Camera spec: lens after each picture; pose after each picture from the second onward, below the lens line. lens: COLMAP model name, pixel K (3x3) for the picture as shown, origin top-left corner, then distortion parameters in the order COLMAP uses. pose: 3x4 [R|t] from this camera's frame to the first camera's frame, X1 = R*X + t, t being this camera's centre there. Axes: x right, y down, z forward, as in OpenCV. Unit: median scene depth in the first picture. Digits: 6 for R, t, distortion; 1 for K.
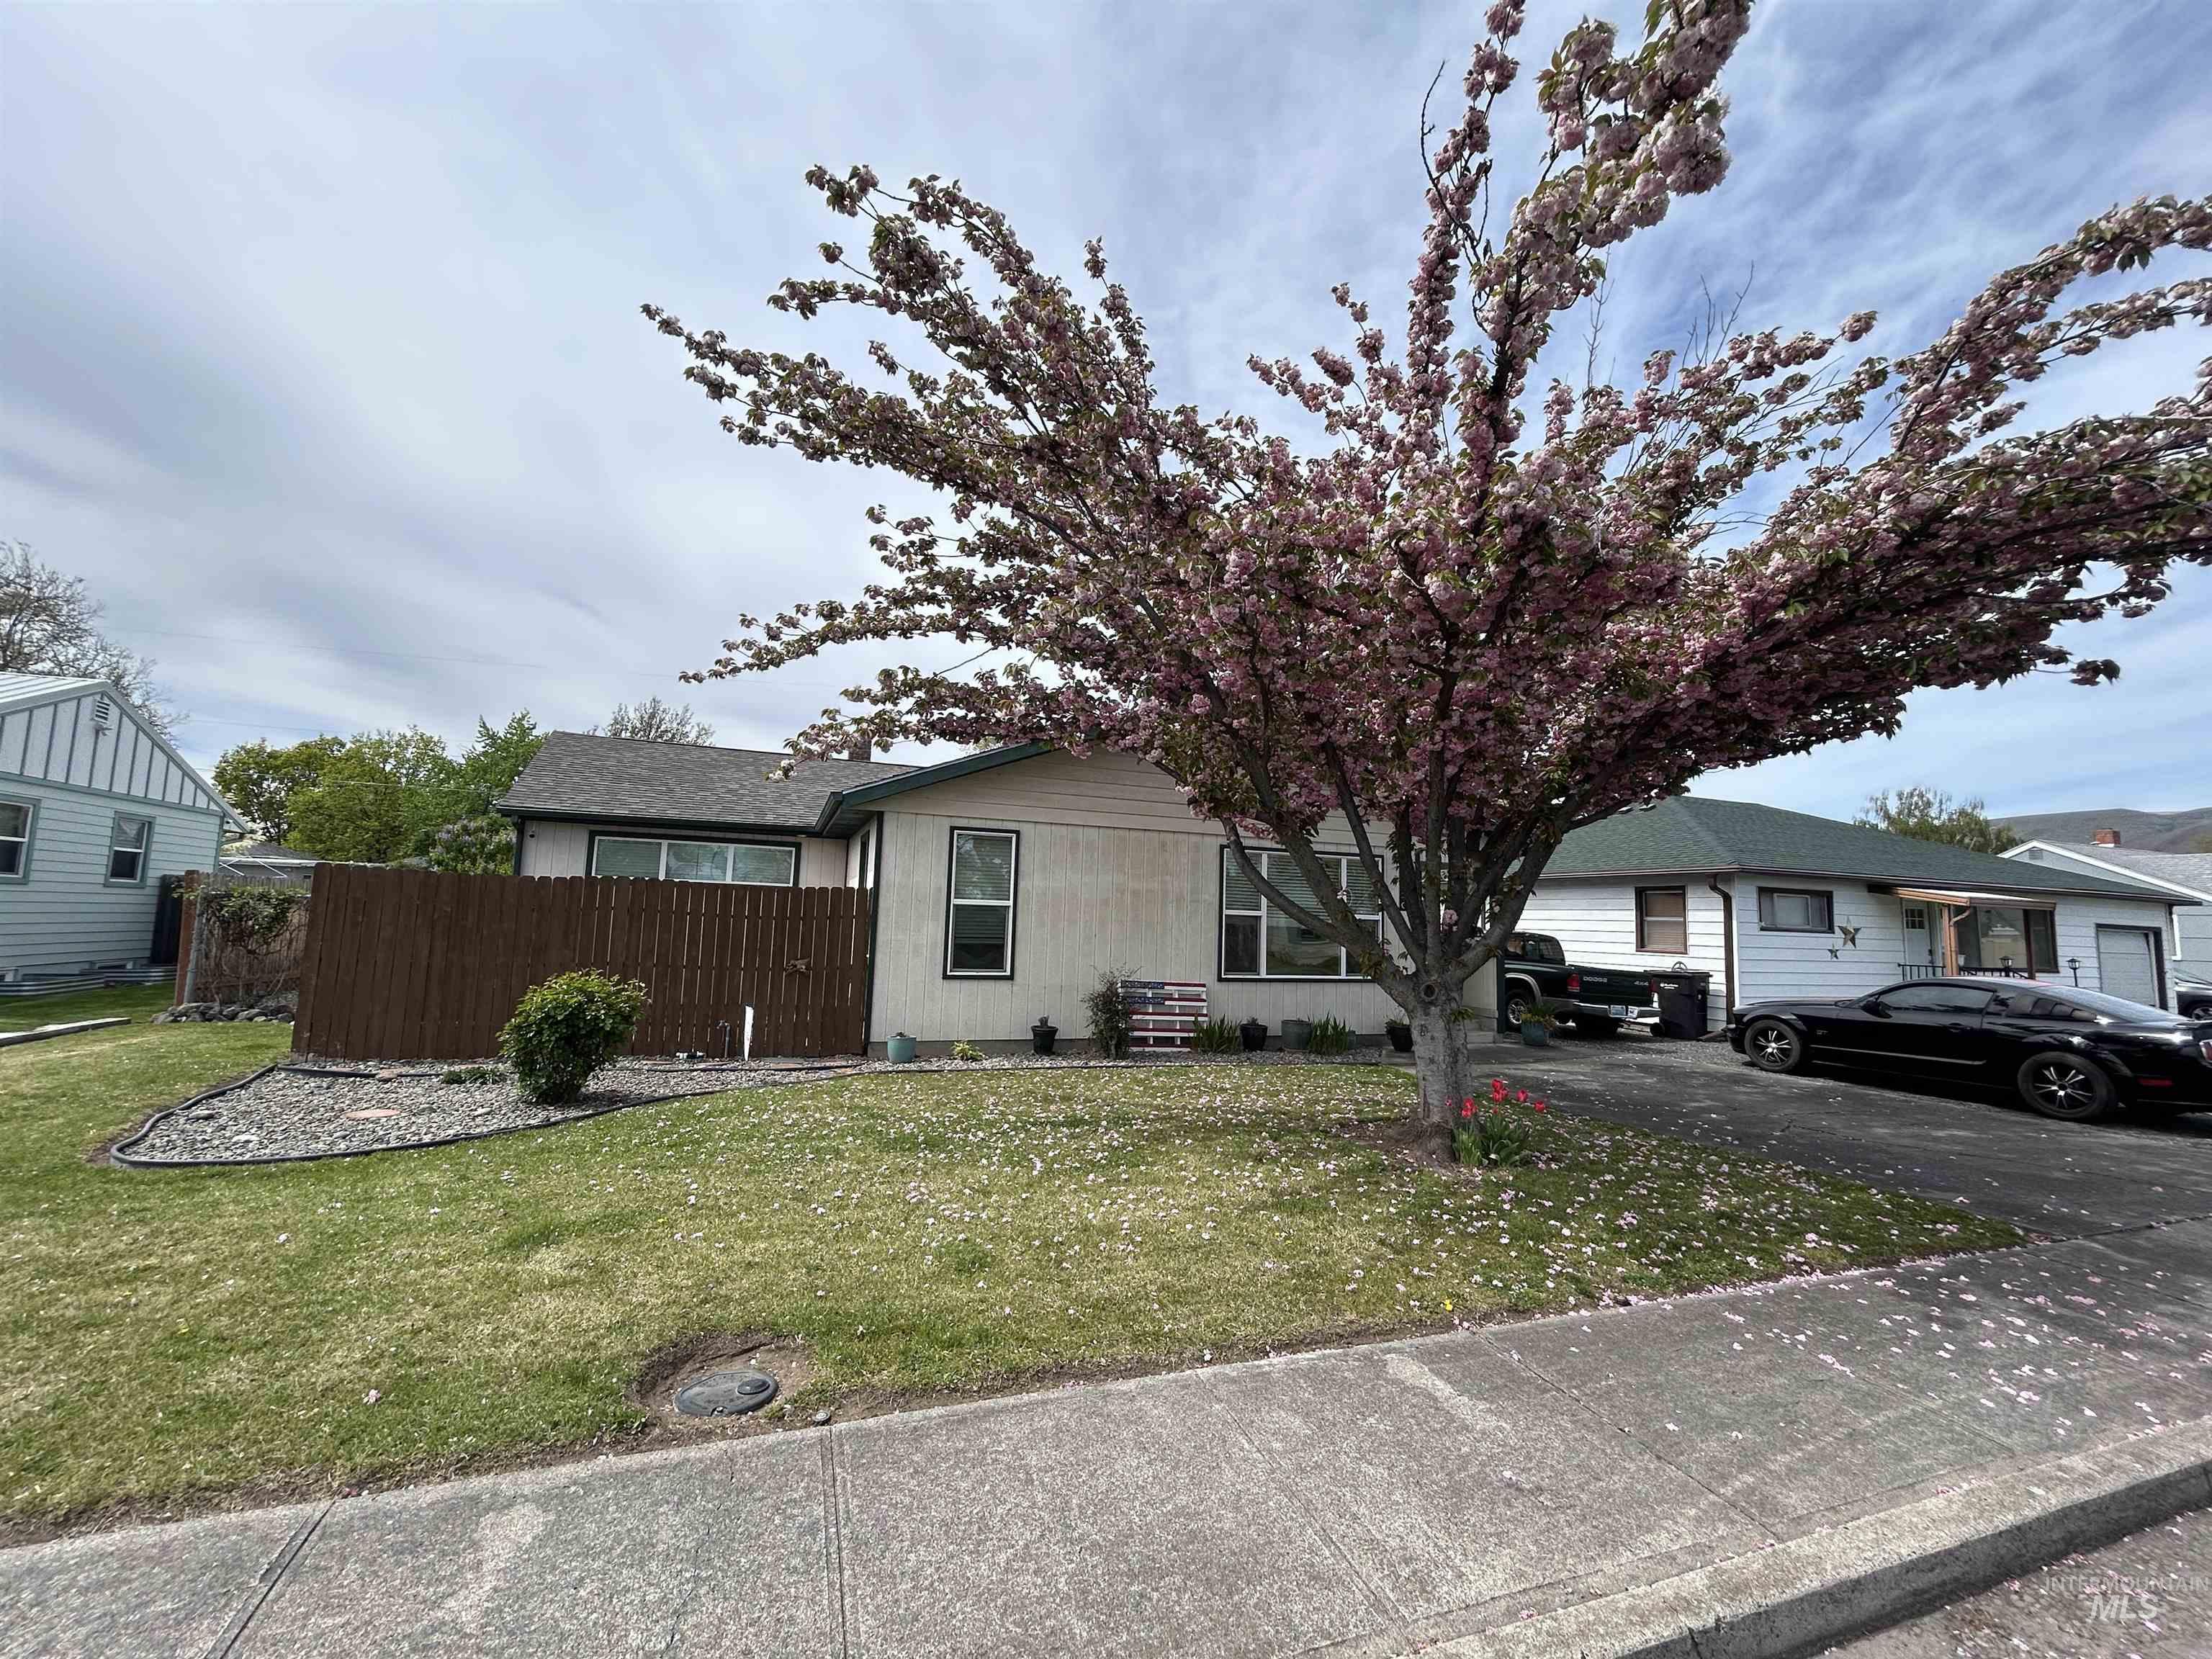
lens RADIAL K [[888.3, 0, 1103.3], [0, 888.3, 830.8], [0, 0, 1]] dist [0.004330, -0.002525]
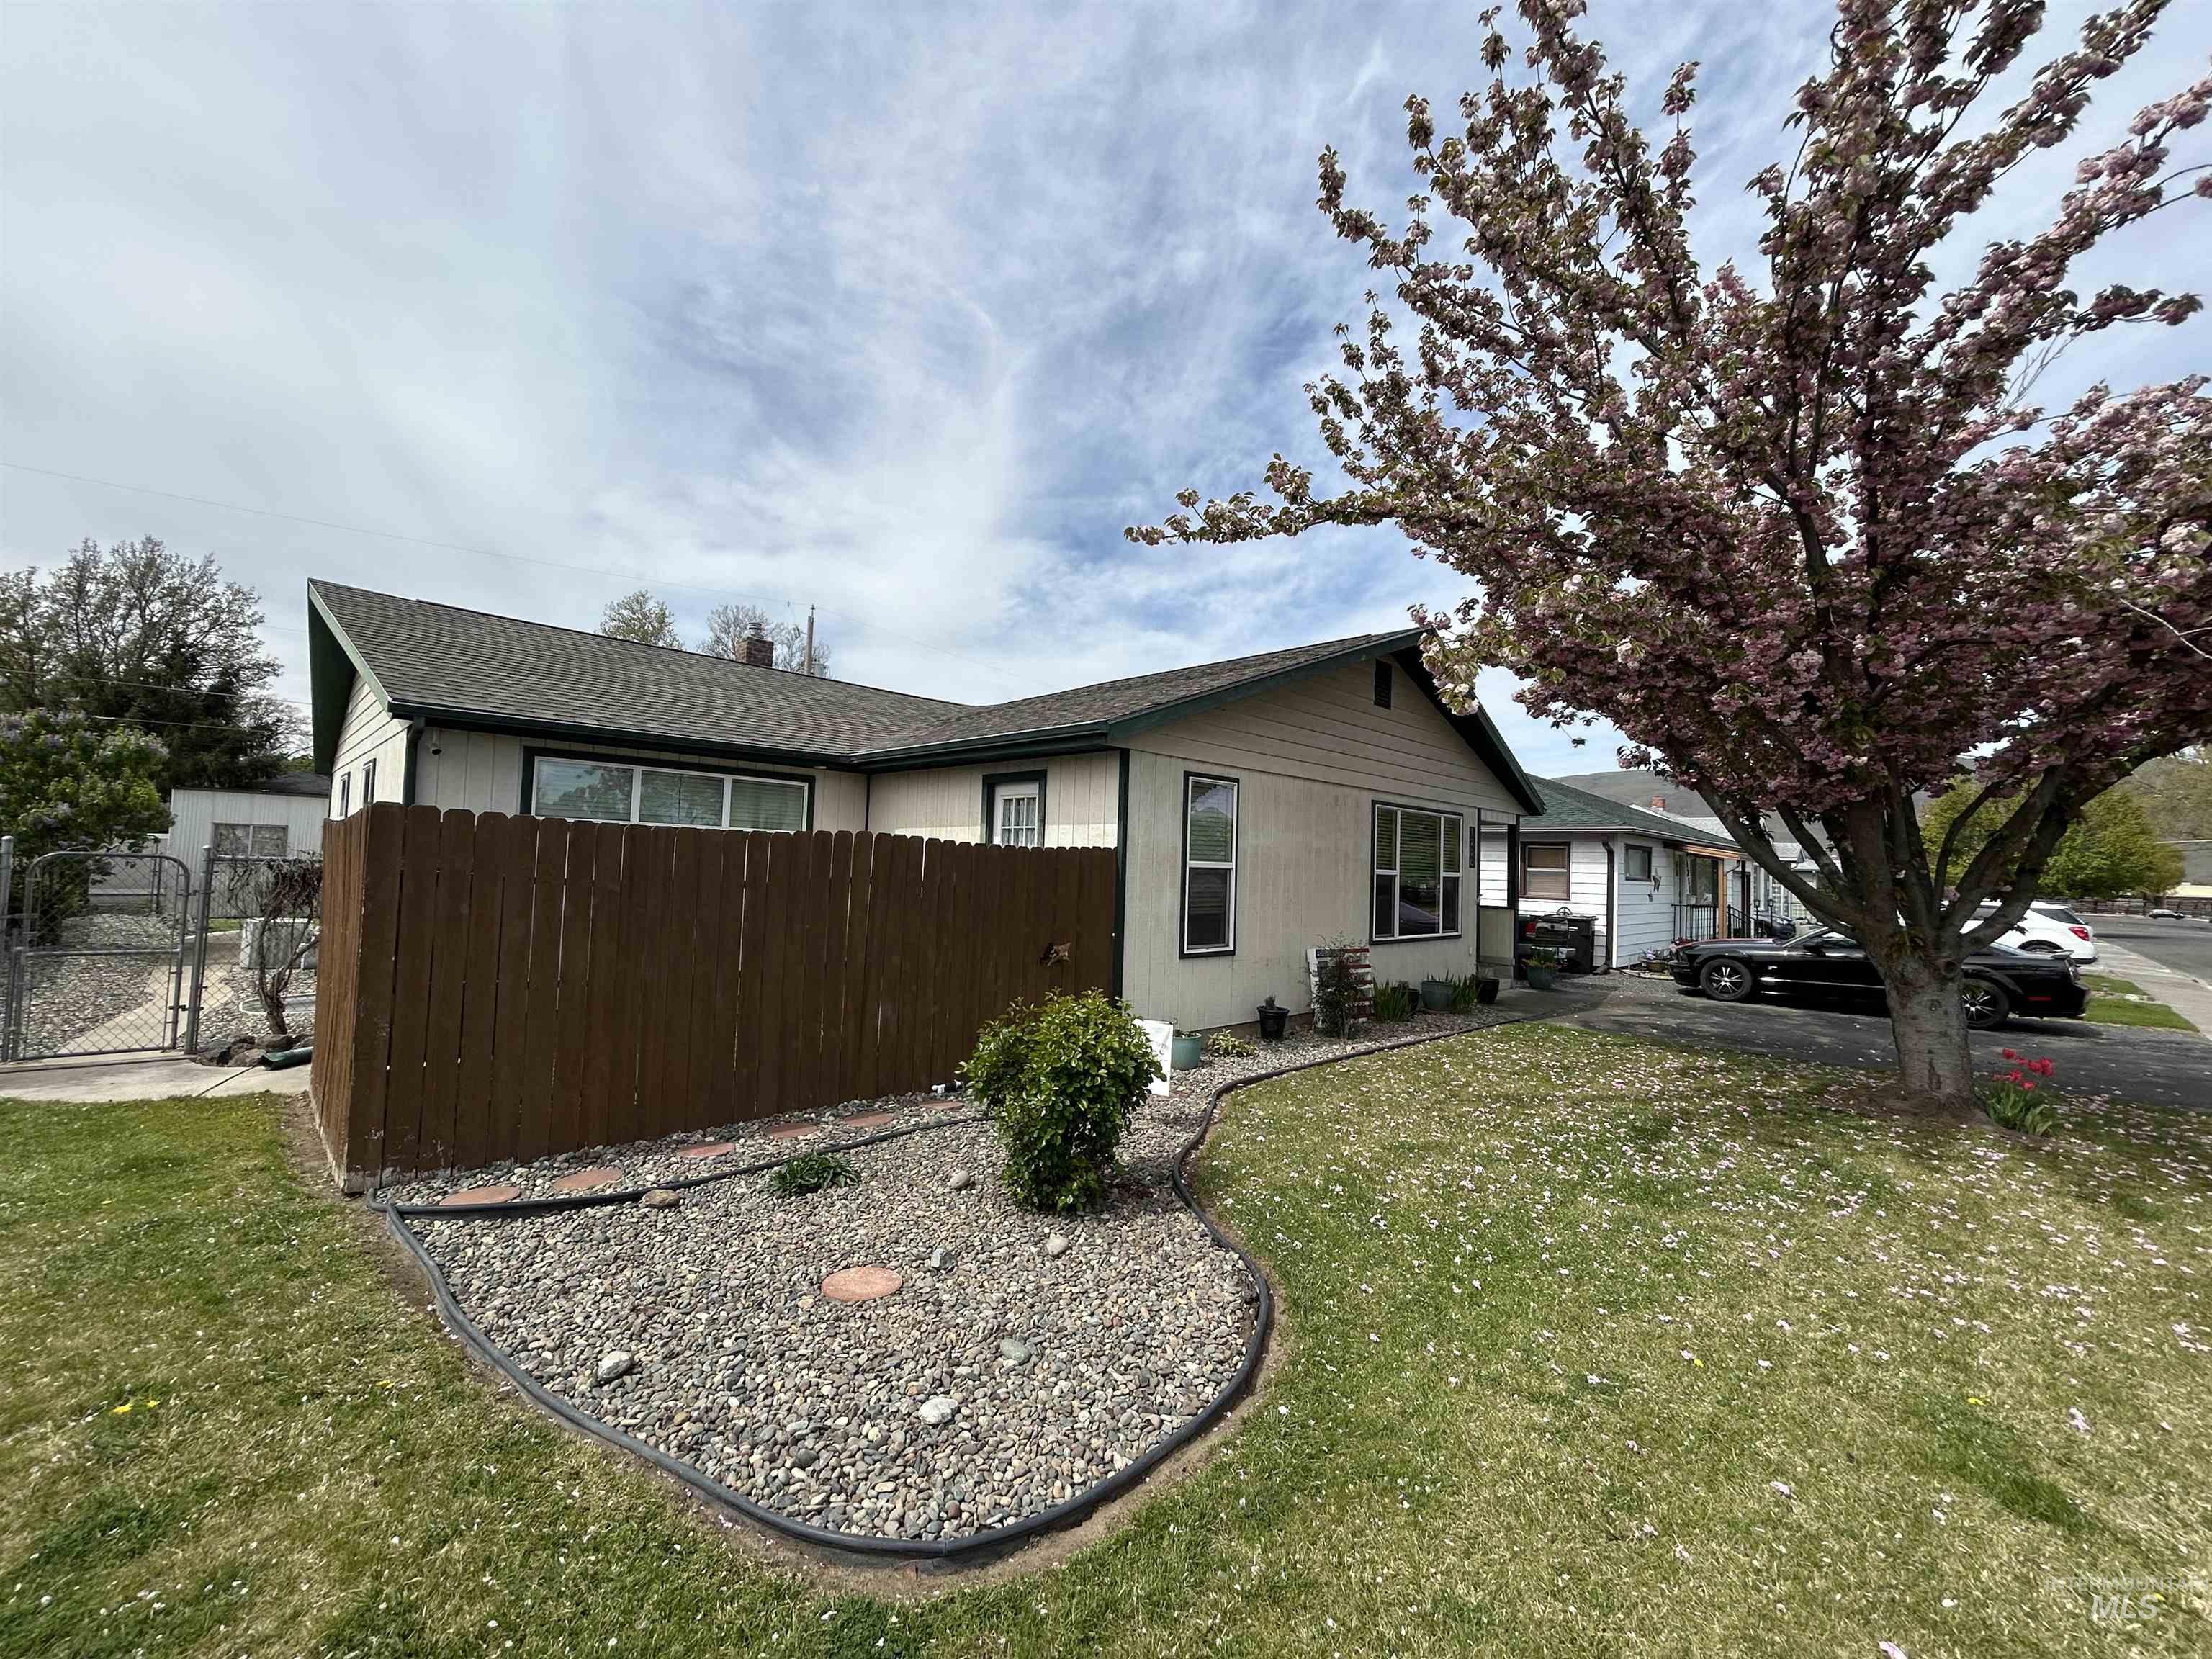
lens RADIAL K [[889.9, 0, 1108.6], [0, 889.9, 824.4], [0, 0, 1]] dist [0.000592, -0.000010]
pose [[0.911183, 0.017550, 0.411627, -0.690144], [-0.044526, 0.997435, 0.056038, 0.001175], [-0.409588, -0.069390, 0.909628, 0.349065]]
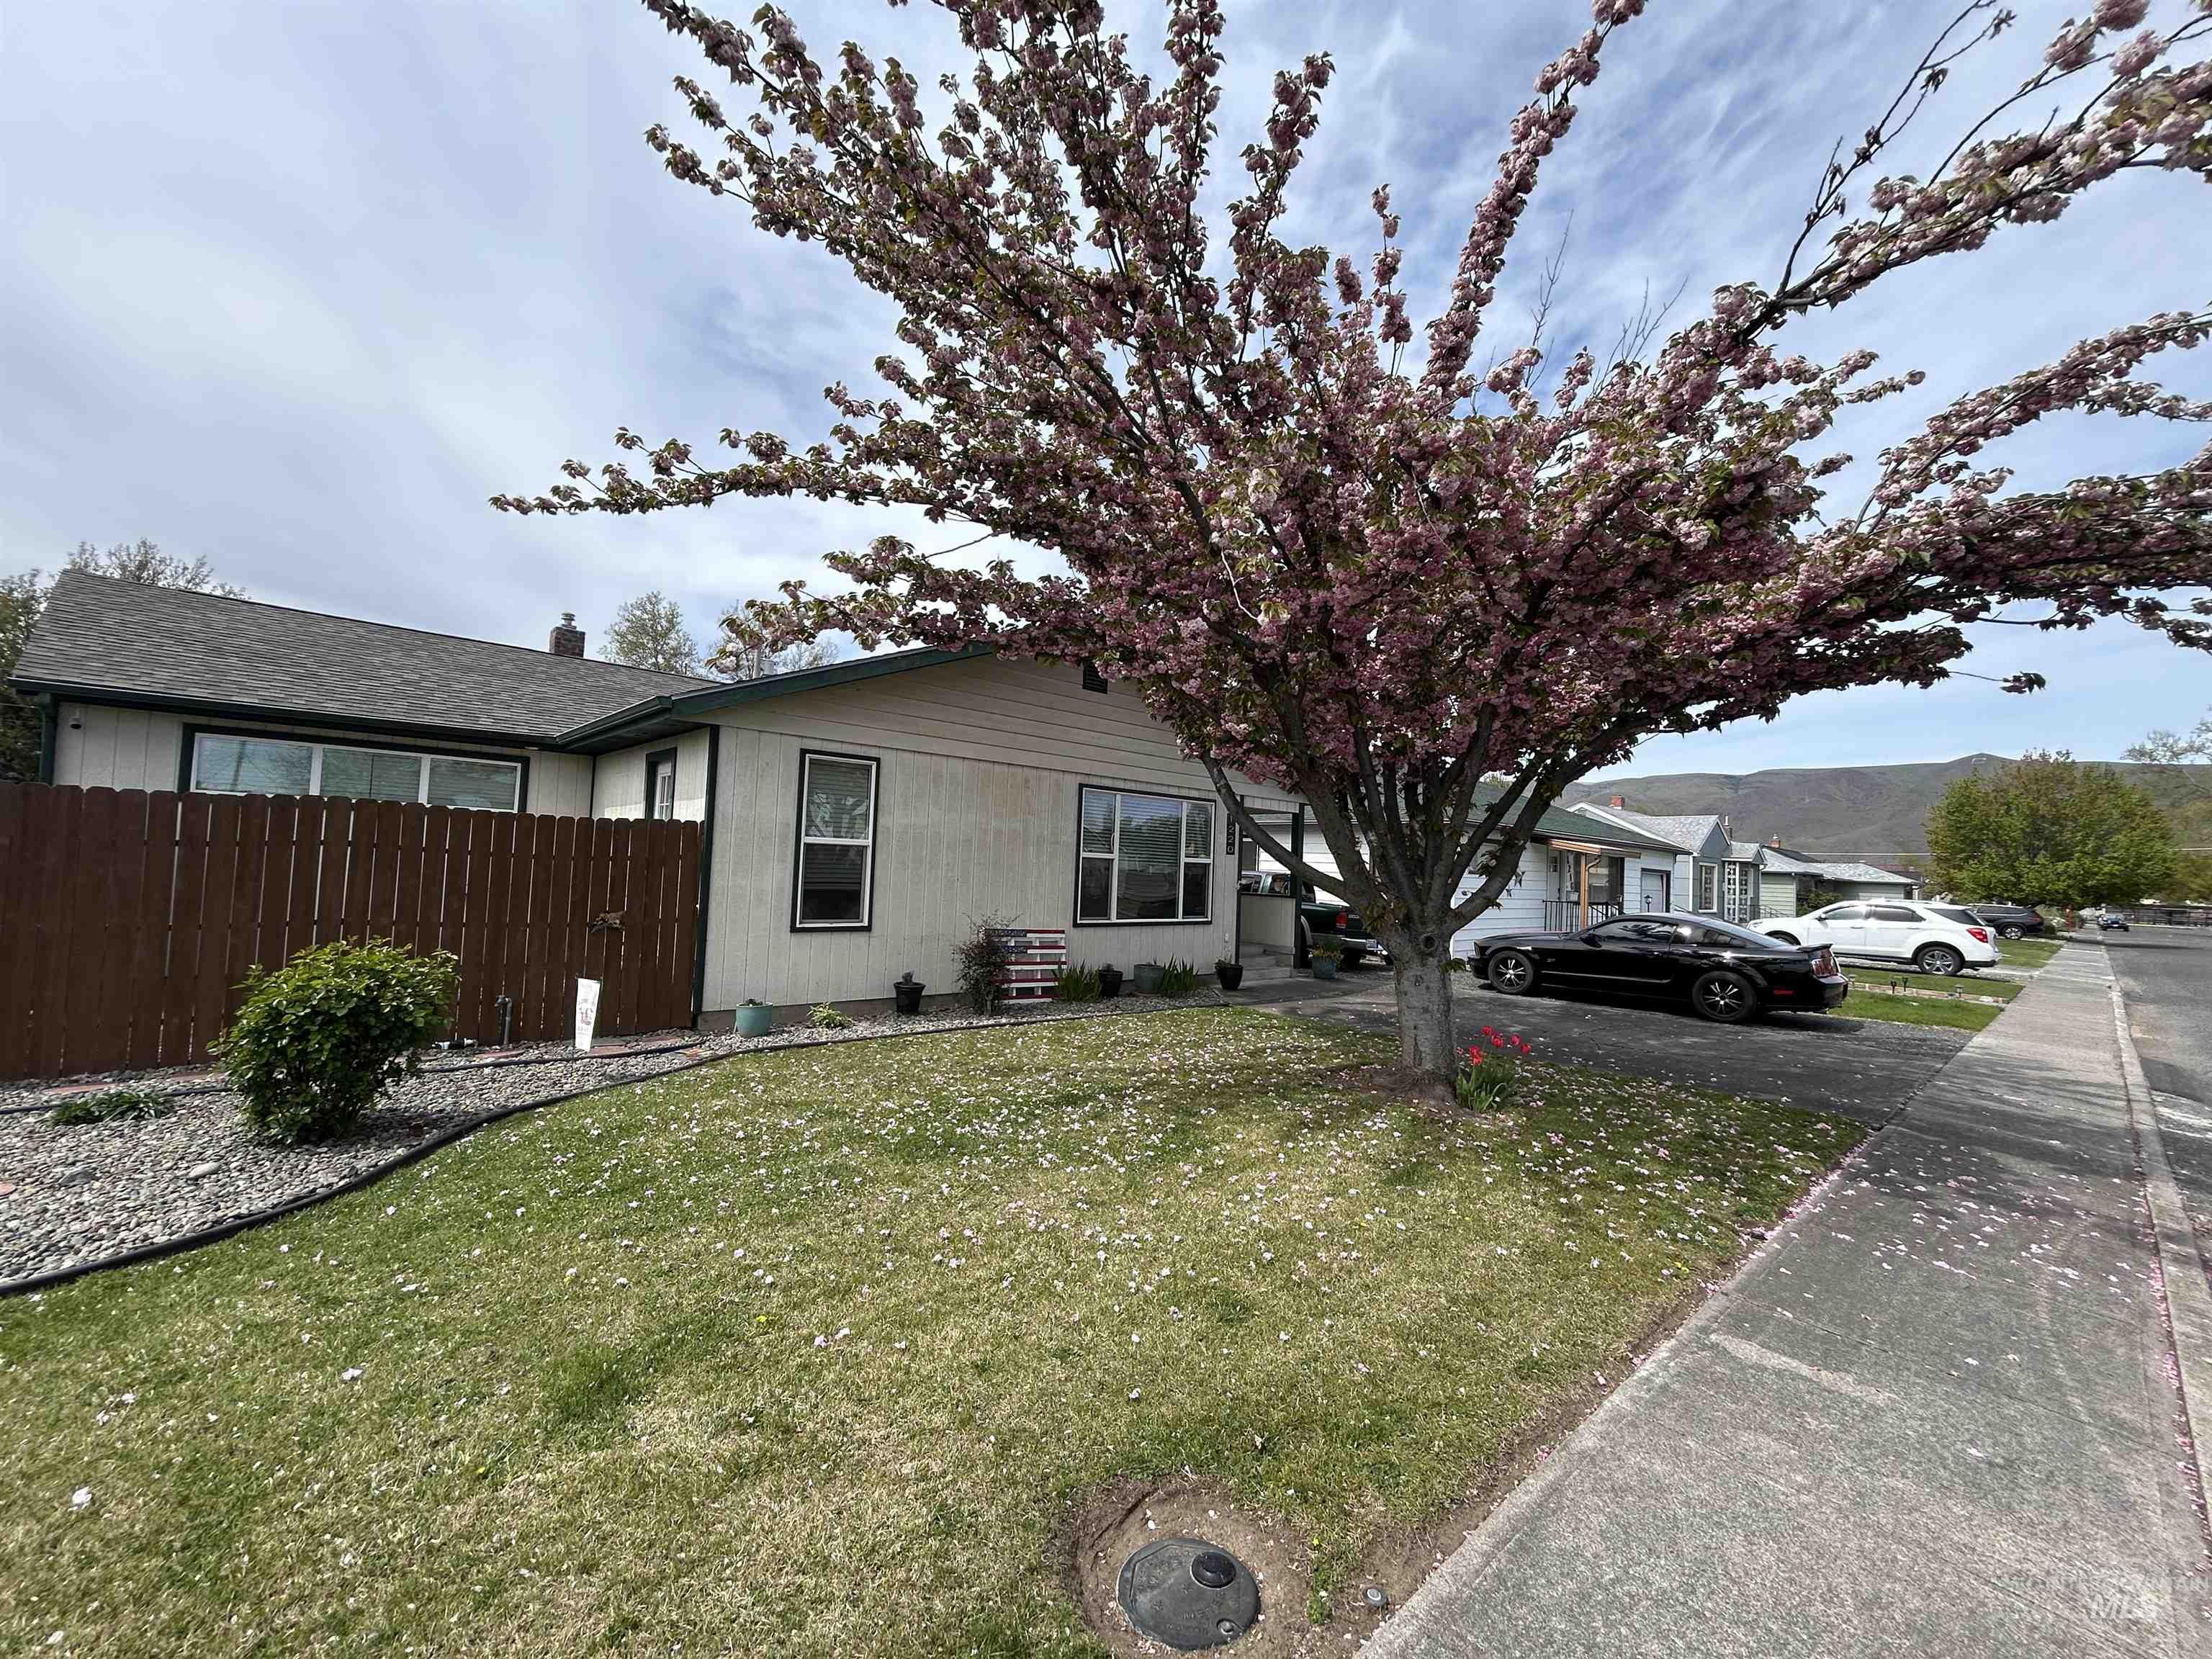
lens RADIAL K [[887.3, 0, 1103.9], [0, 887.3, 835.4], [0, 0, 1]] dist [0.000572, -0.000347]
pose [[0.929214, 0.019688, 0.369018, -0.258372], [-0.048892, 0.996351, 0.069955, 0.004798], [-0.366294, -0.083045, 0.926786, 0.154590]]
